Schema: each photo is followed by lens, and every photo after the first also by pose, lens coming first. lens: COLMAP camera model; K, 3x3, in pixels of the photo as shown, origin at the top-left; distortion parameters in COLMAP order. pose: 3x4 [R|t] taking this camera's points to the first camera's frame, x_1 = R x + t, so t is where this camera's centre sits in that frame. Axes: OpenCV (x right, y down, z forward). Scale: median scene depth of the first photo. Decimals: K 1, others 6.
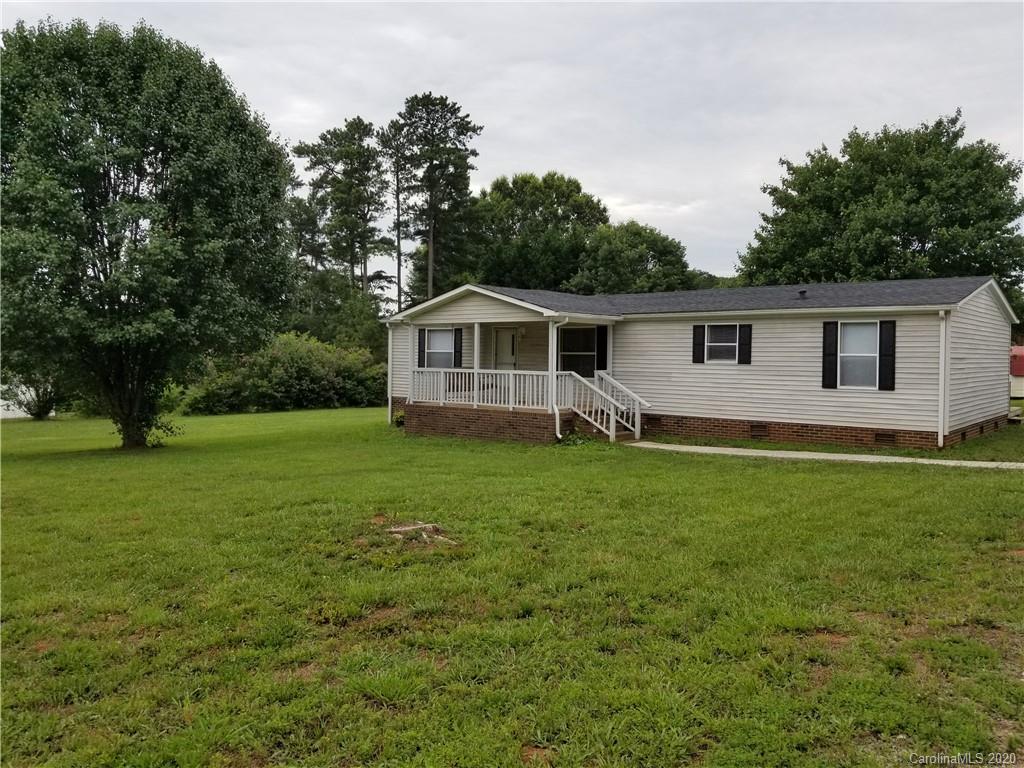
lens RADIAL K [[802.3, 0, 509.0], [0, 802.3, 358.7], [0, 0, 1]] dist [0.050808, -0.090153]
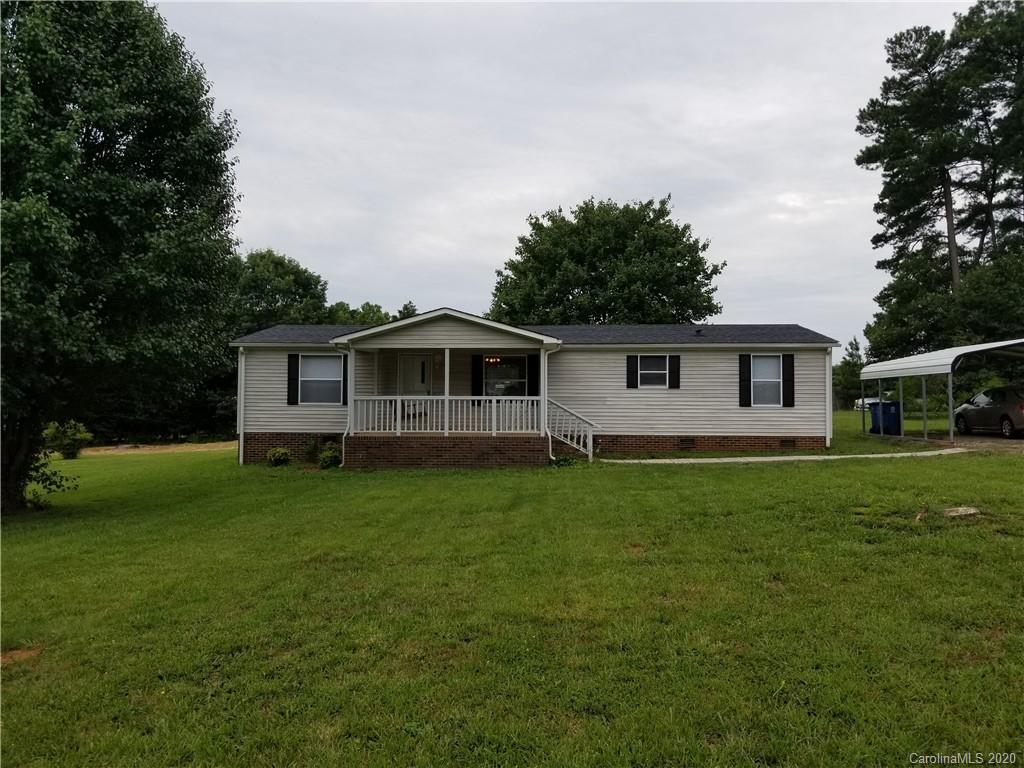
lens RADIAL K [[802.3, 0, 509.0], [0, 802.3, 358.7], [0, 0, 1]] dist [0.050808, -0.090153]
pose [[0.805651, 0.018393, 0.592105, -0.603300], [0.009061, 0.999018, -0.043363, 0.011685], [-0.592322, 0.040300, 0.804693, 0.180746]]
